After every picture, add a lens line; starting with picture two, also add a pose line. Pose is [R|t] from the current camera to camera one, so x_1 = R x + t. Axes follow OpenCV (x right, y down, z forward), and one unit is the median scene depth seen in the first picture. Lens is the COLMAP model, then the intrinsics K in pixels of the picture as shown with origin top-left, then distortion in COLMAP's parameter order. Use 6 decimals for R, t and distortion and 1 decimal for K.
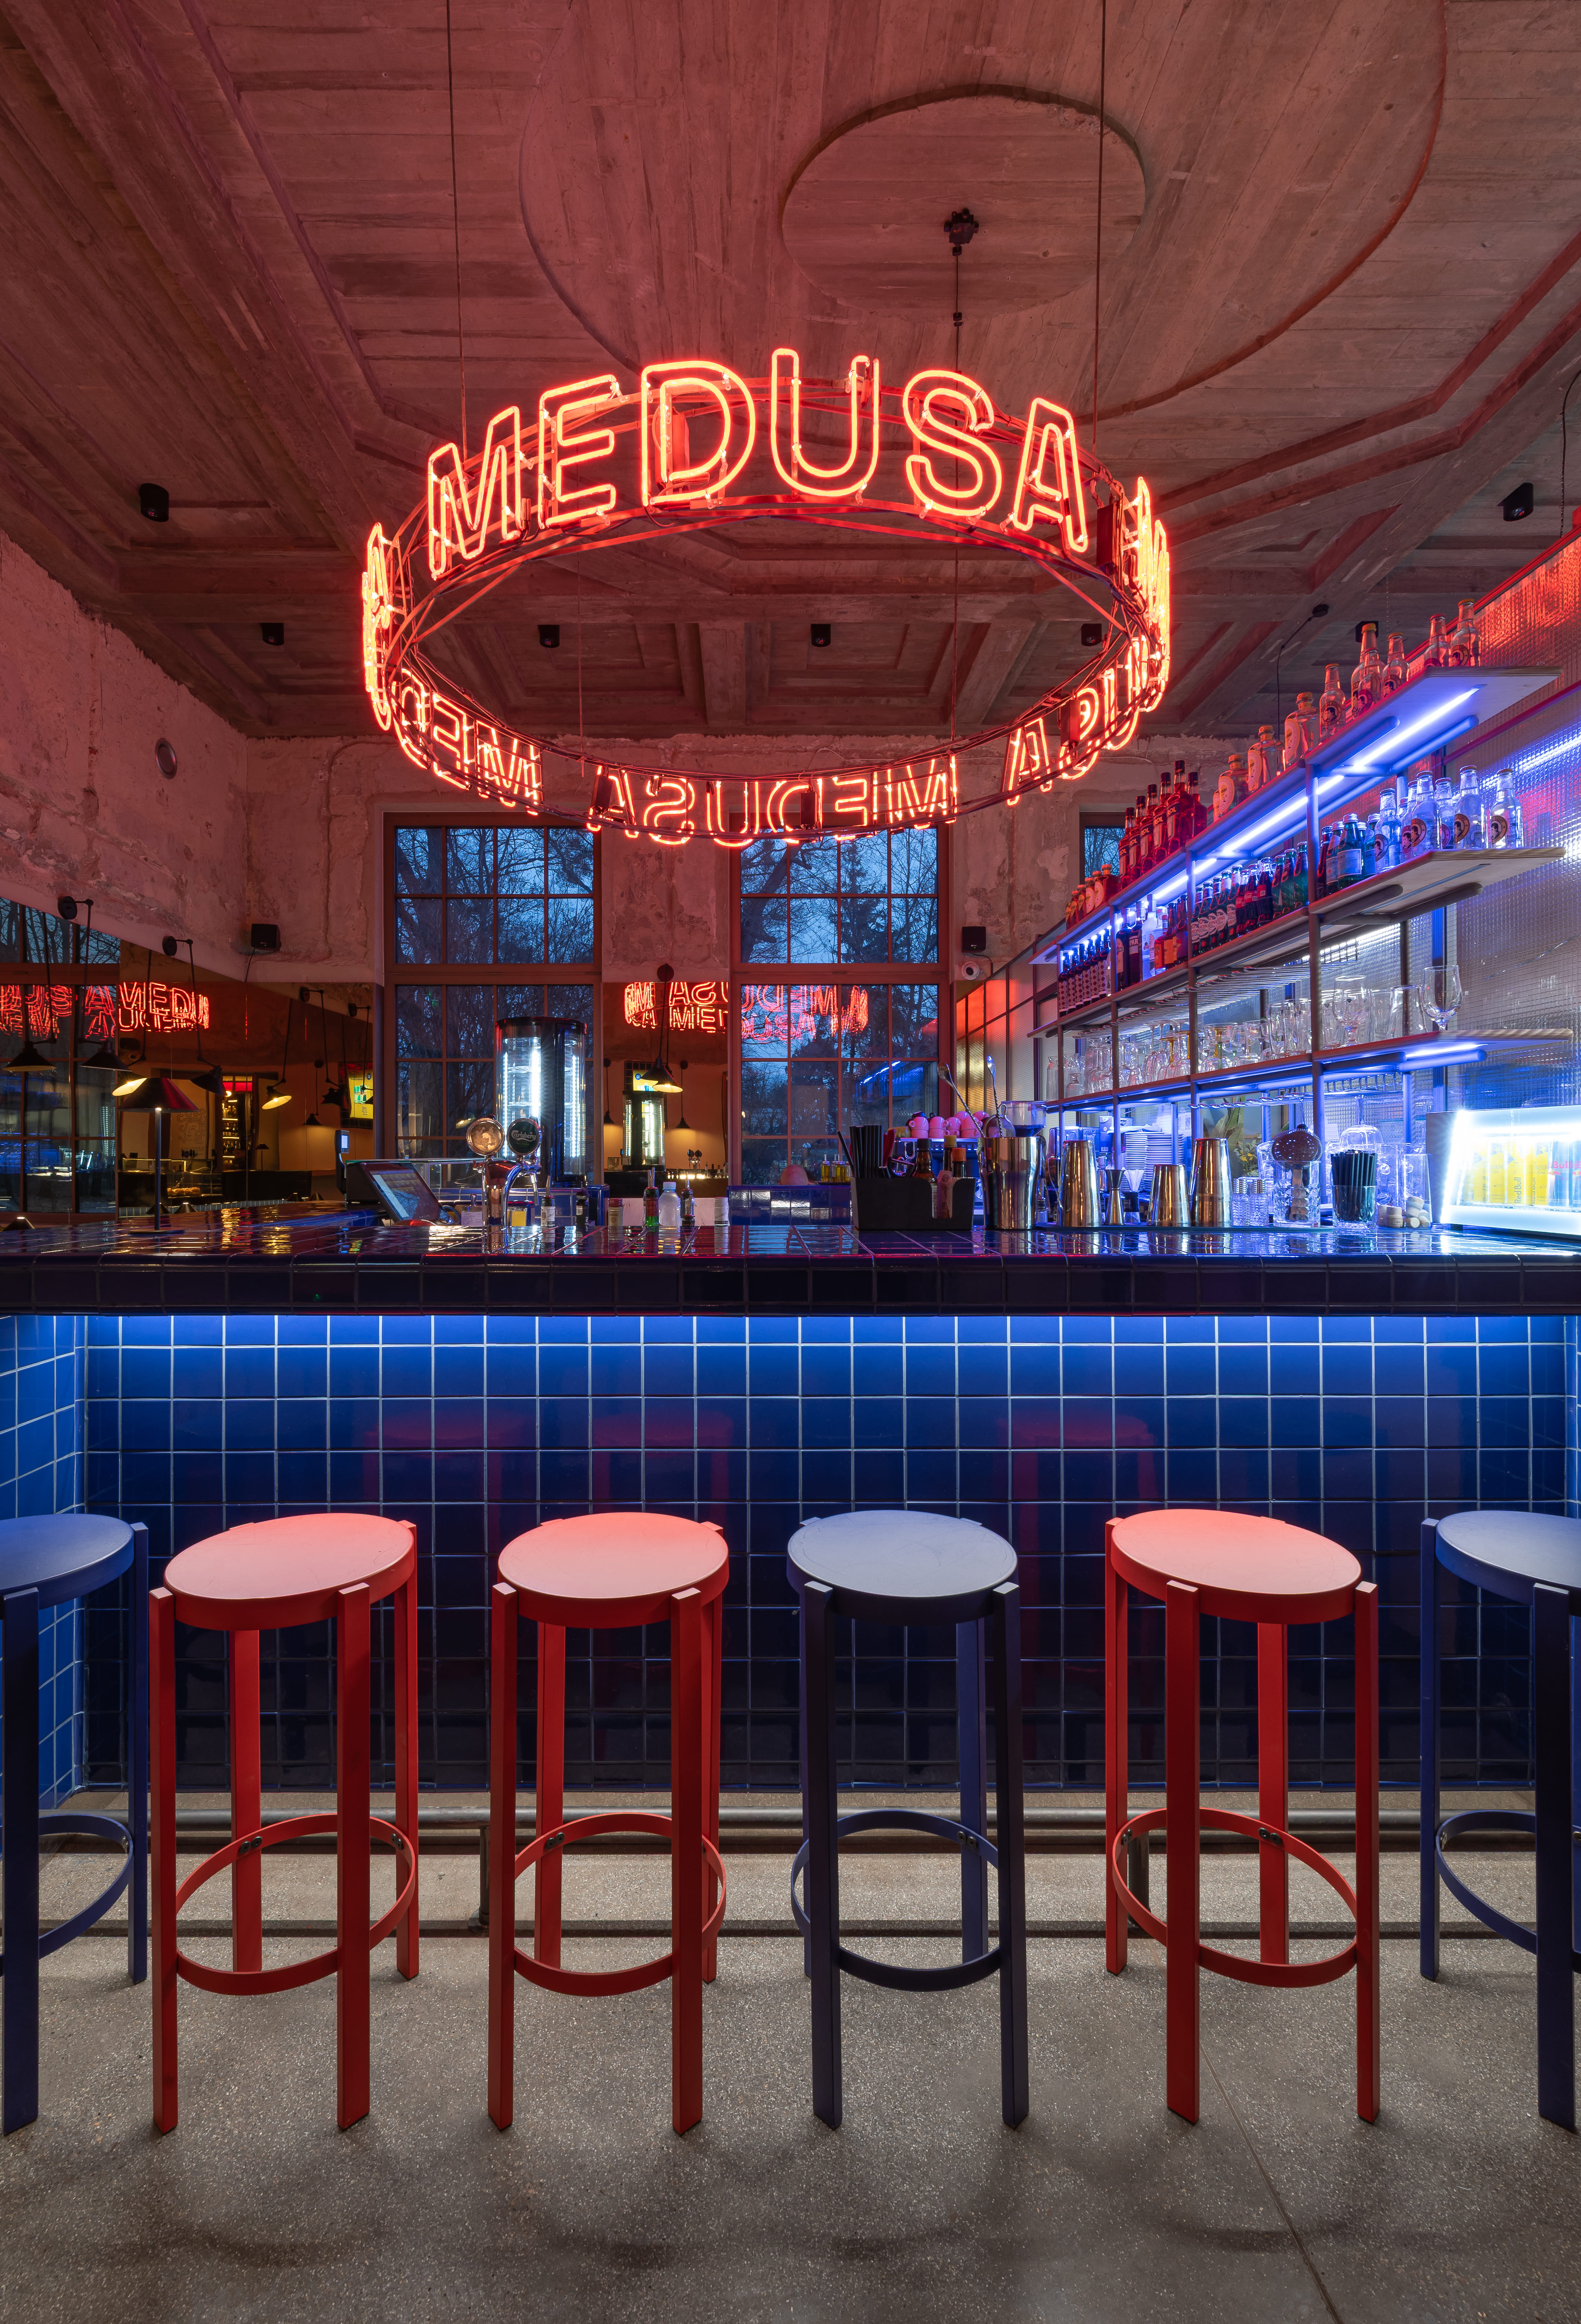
lens RADIAL K [[1043.4, 0, 727.4], [0, 1043.4, 1137.2], [0, 0, 1]] dist [0.013143, -0.000104]
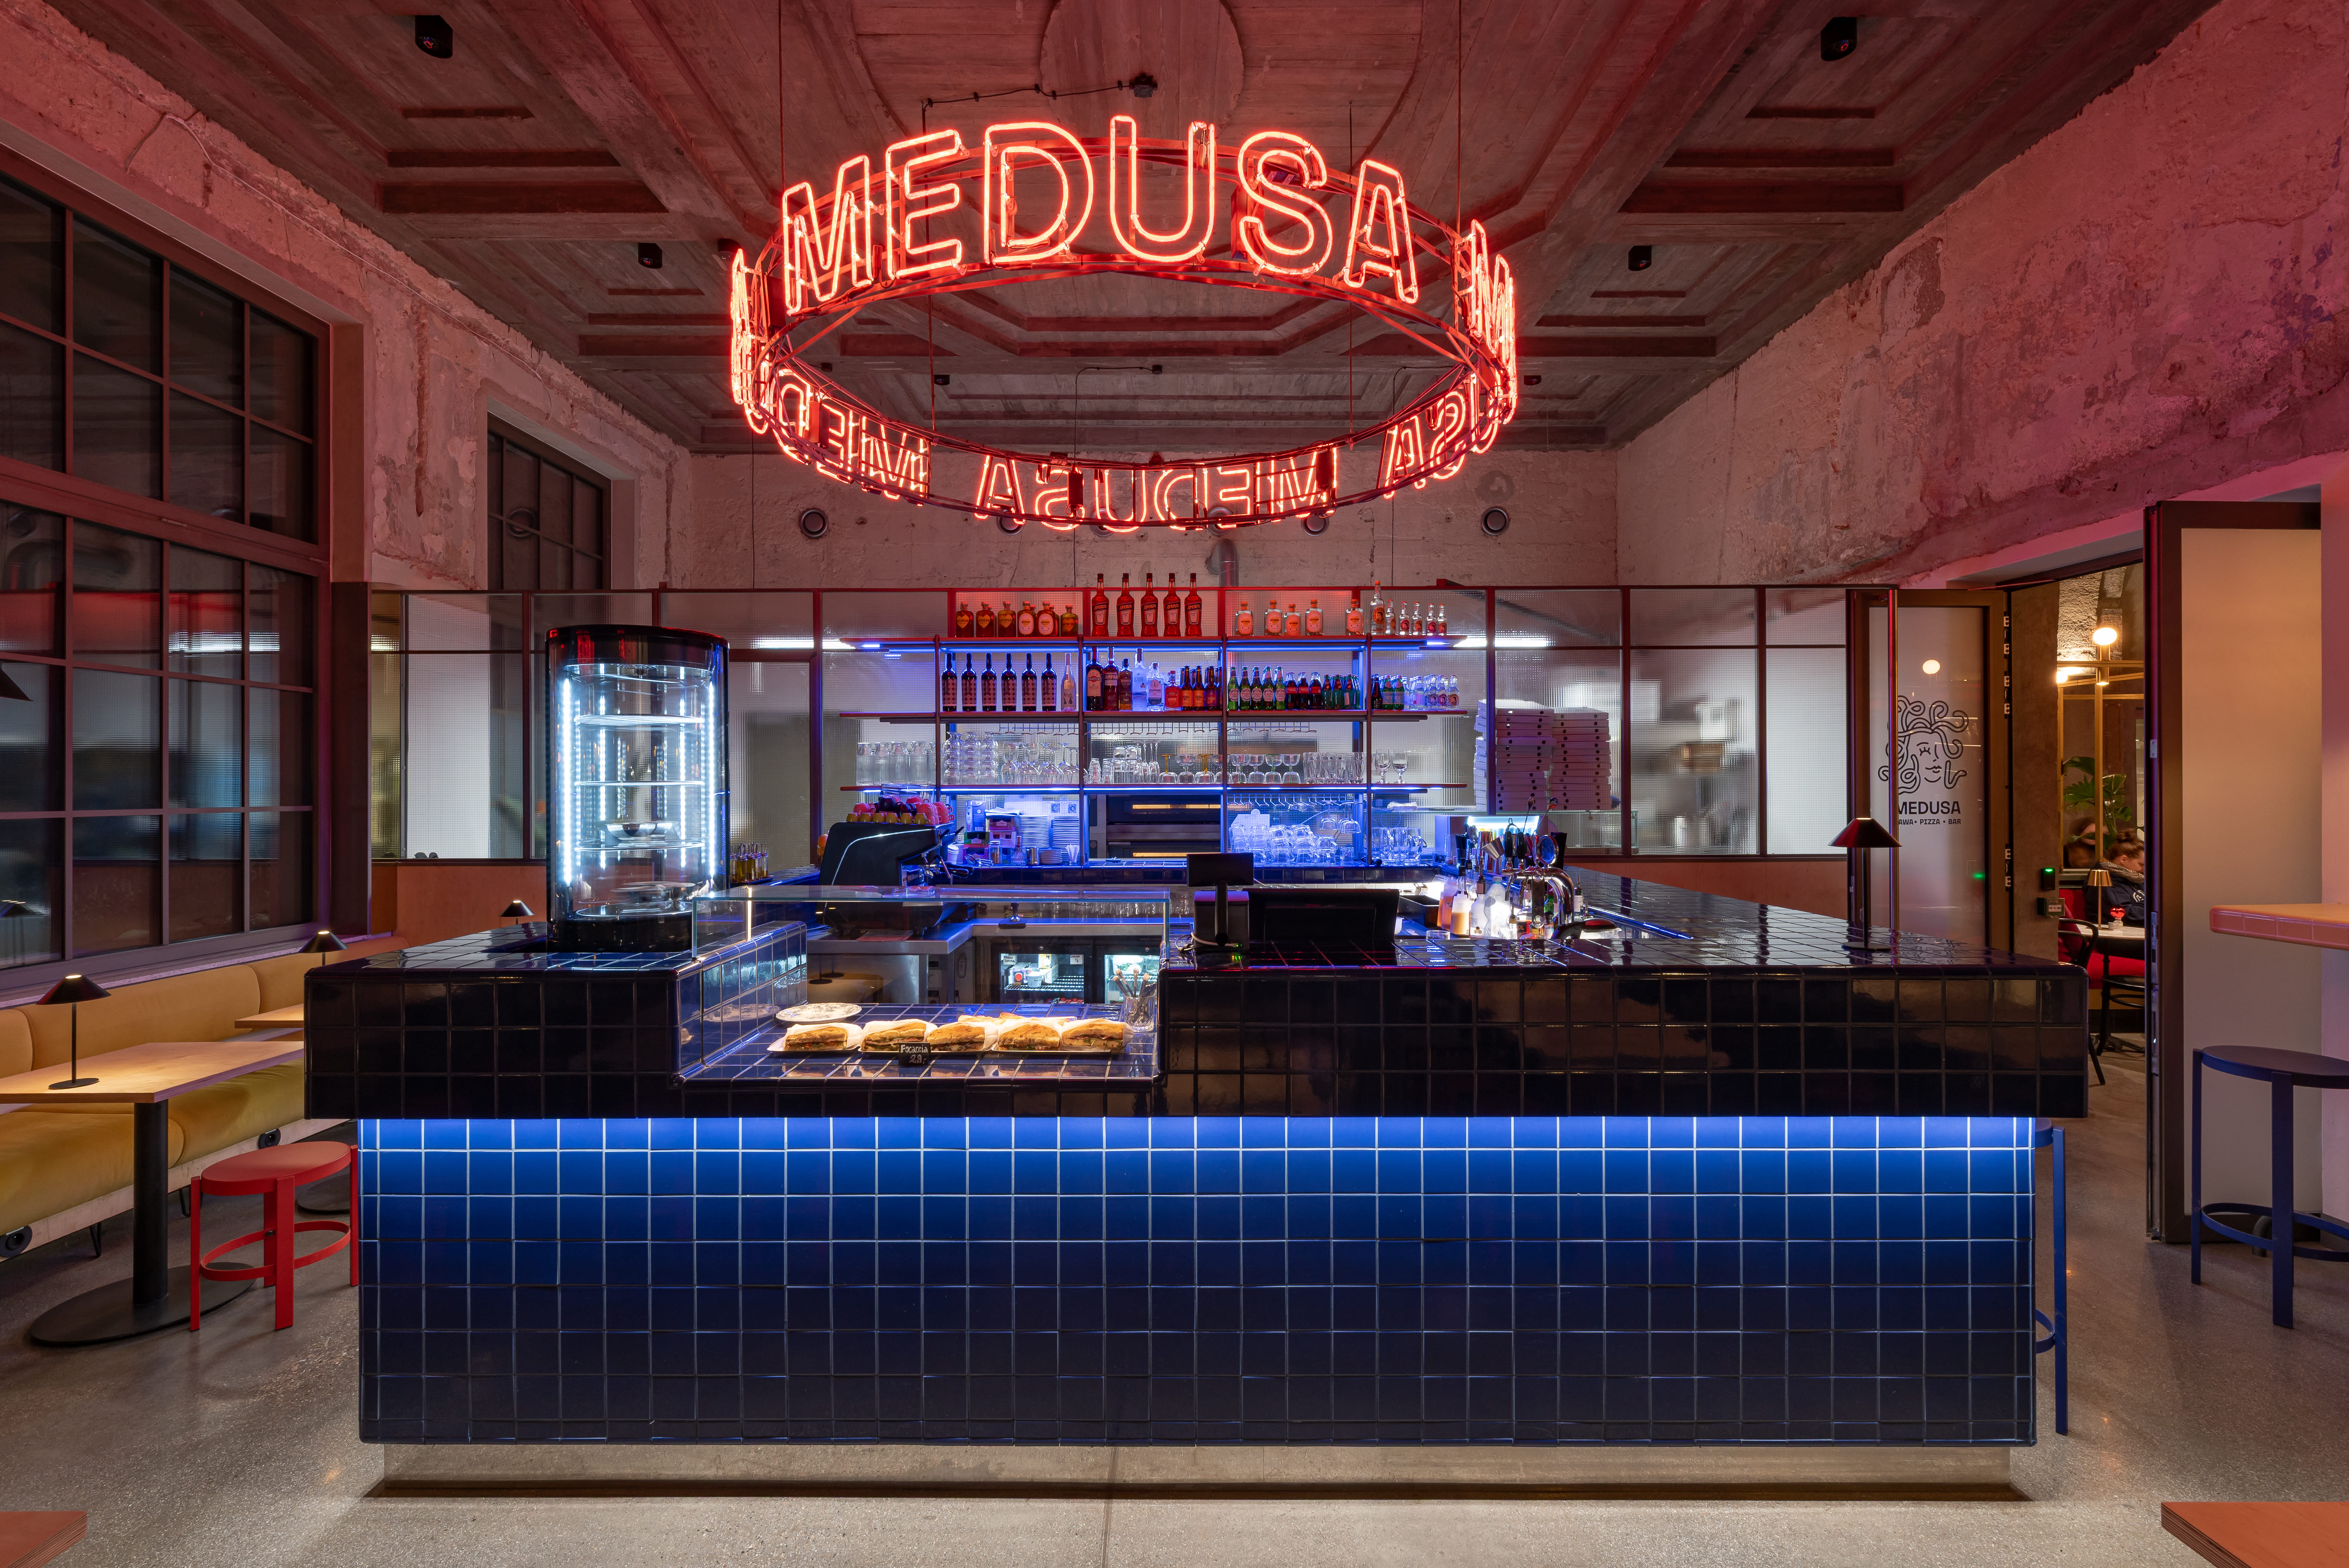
lens RADIAL K [[1025.7, 0, 1131.3], [0, 1025.7, 789.0], [0, 0, 1]] dist [0.001180, 0.000218]
pose [[0.001288, -0.005926, 0.999982, -0.602040], [-0.022040, 0.999739, 0.005953, -0.030622], [-0.999756, -0.022047, 0.001157, 0.608416]]
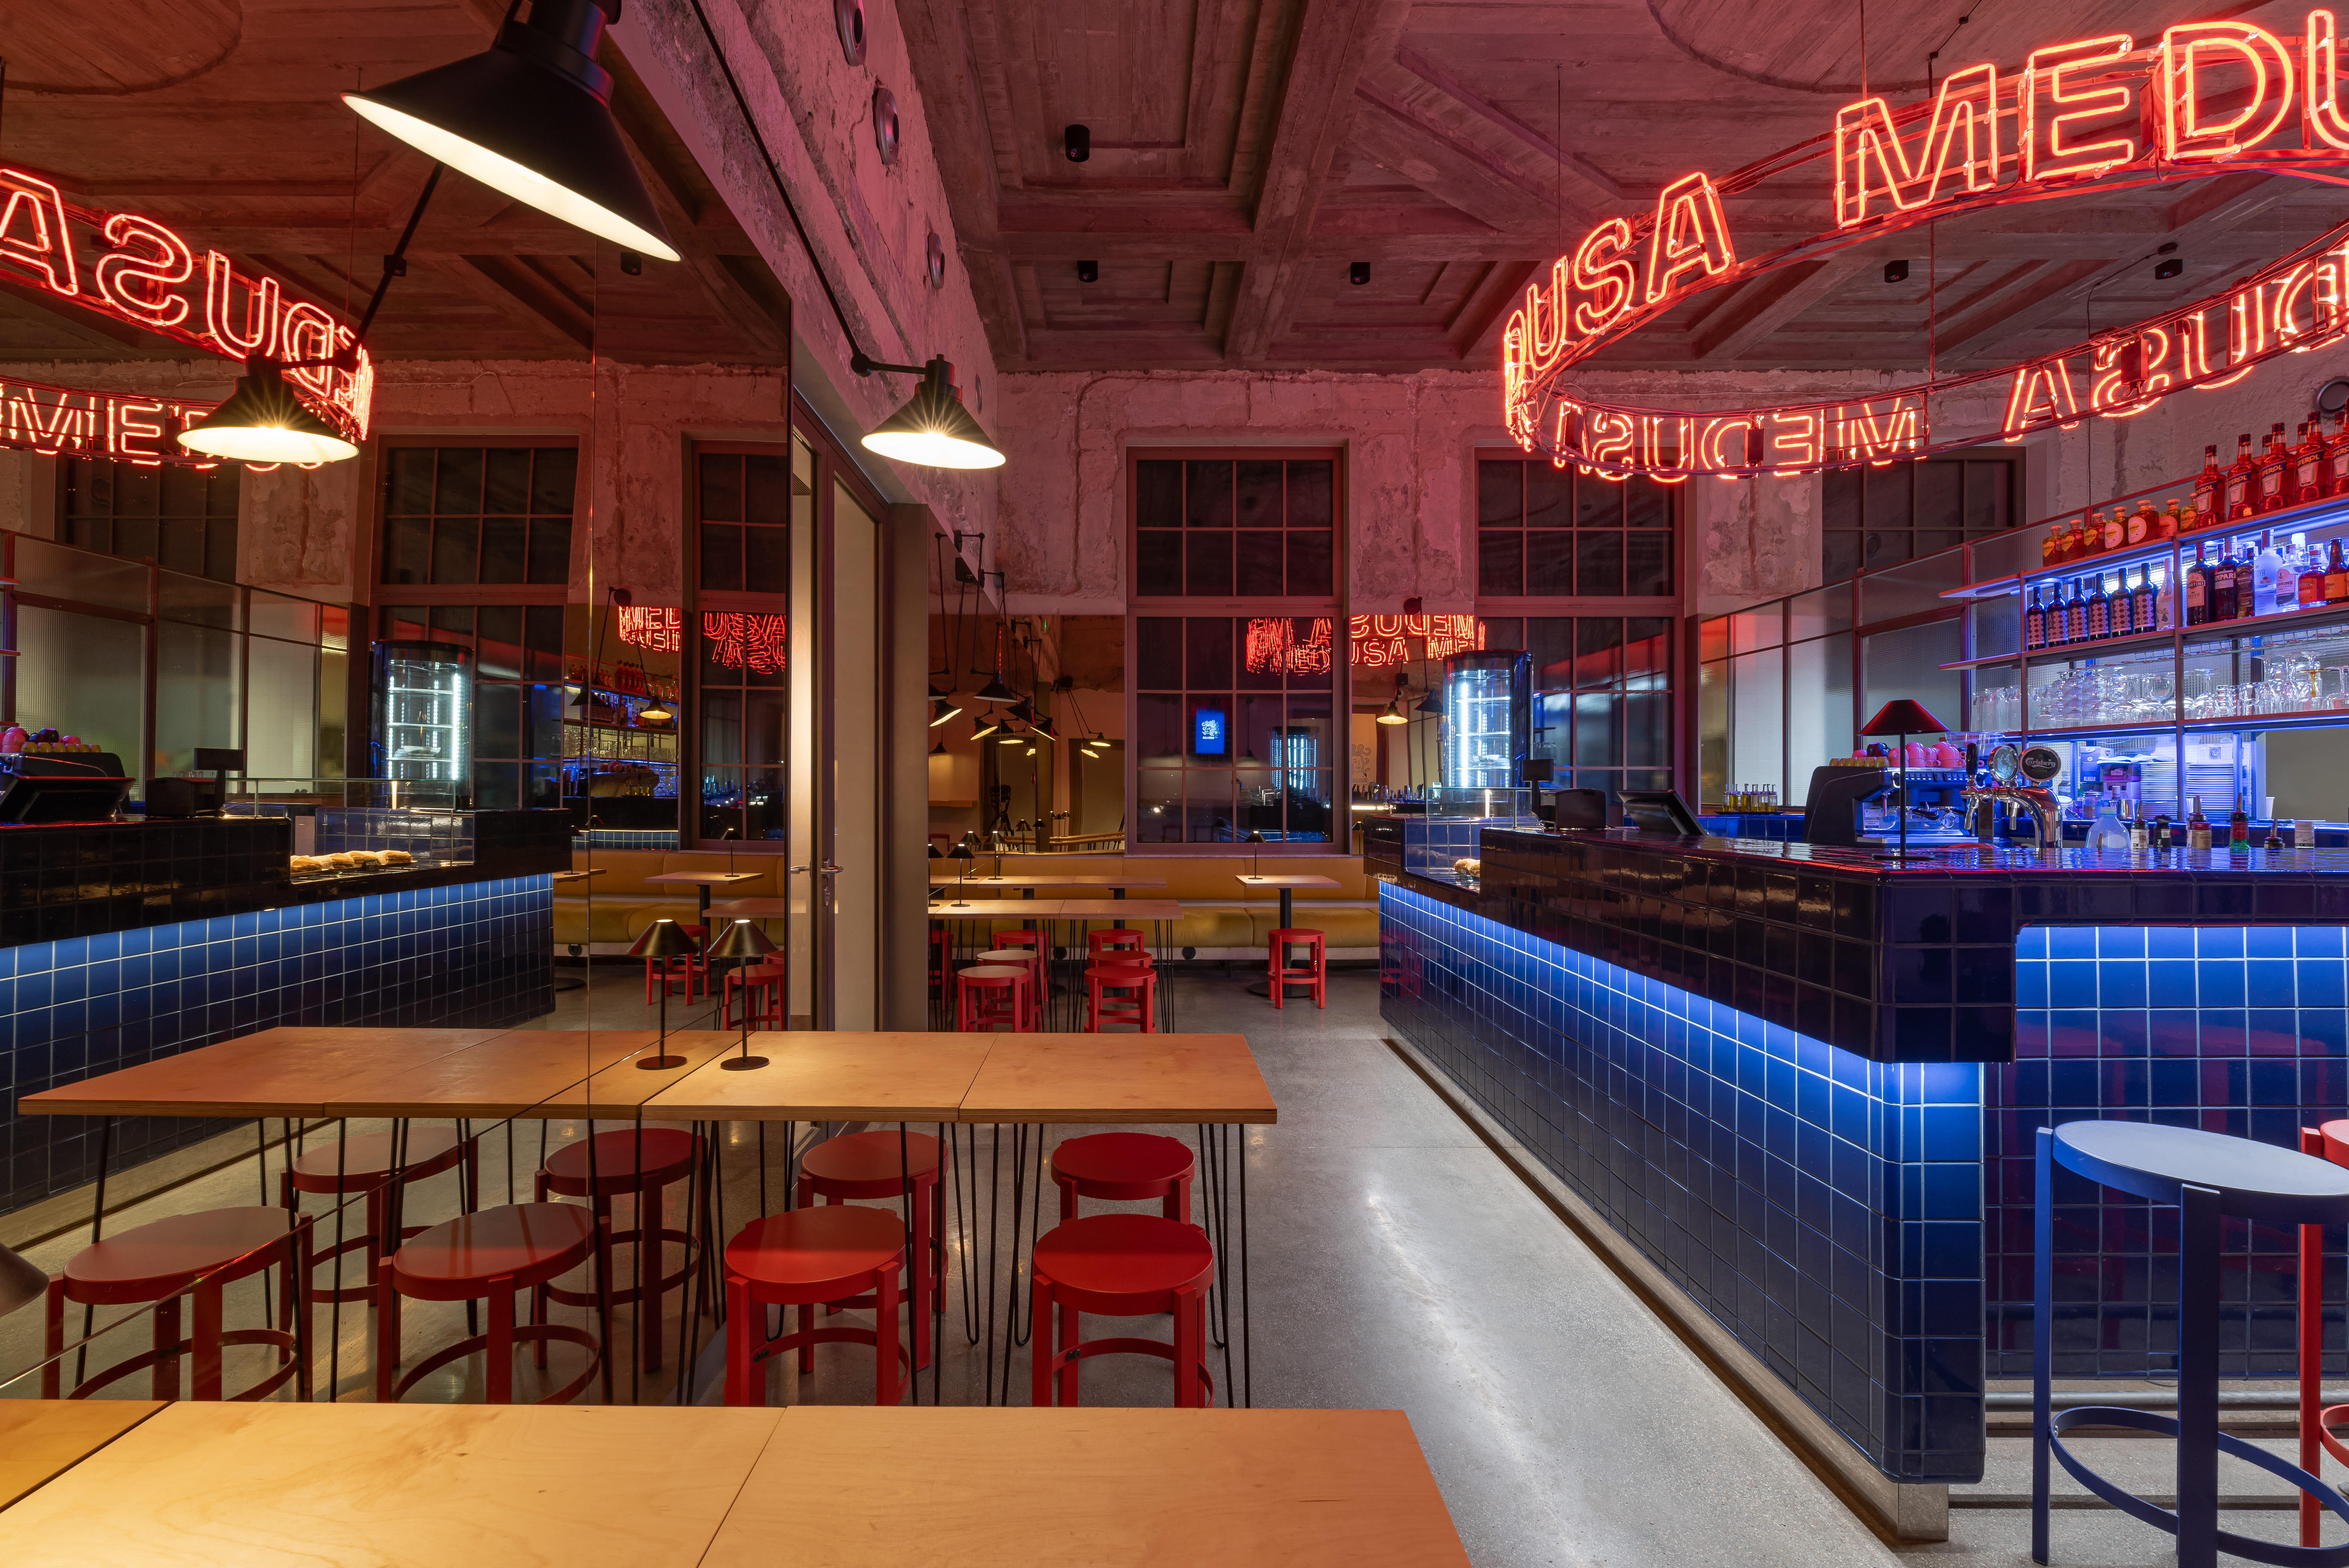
lens RADIAL K [[1025.7, 0, 1131.3], [0, 1025.7, 789.0], [0, 0, 1]] dist [0.001180, 0.000218]
pose [[0.999840, -0.003286, 0.017587, -0.456724], [0.002879, 0.999728, 0.023128, -0.000719], [-0.017658, -0.023073, 0.999578, -0.007534]]
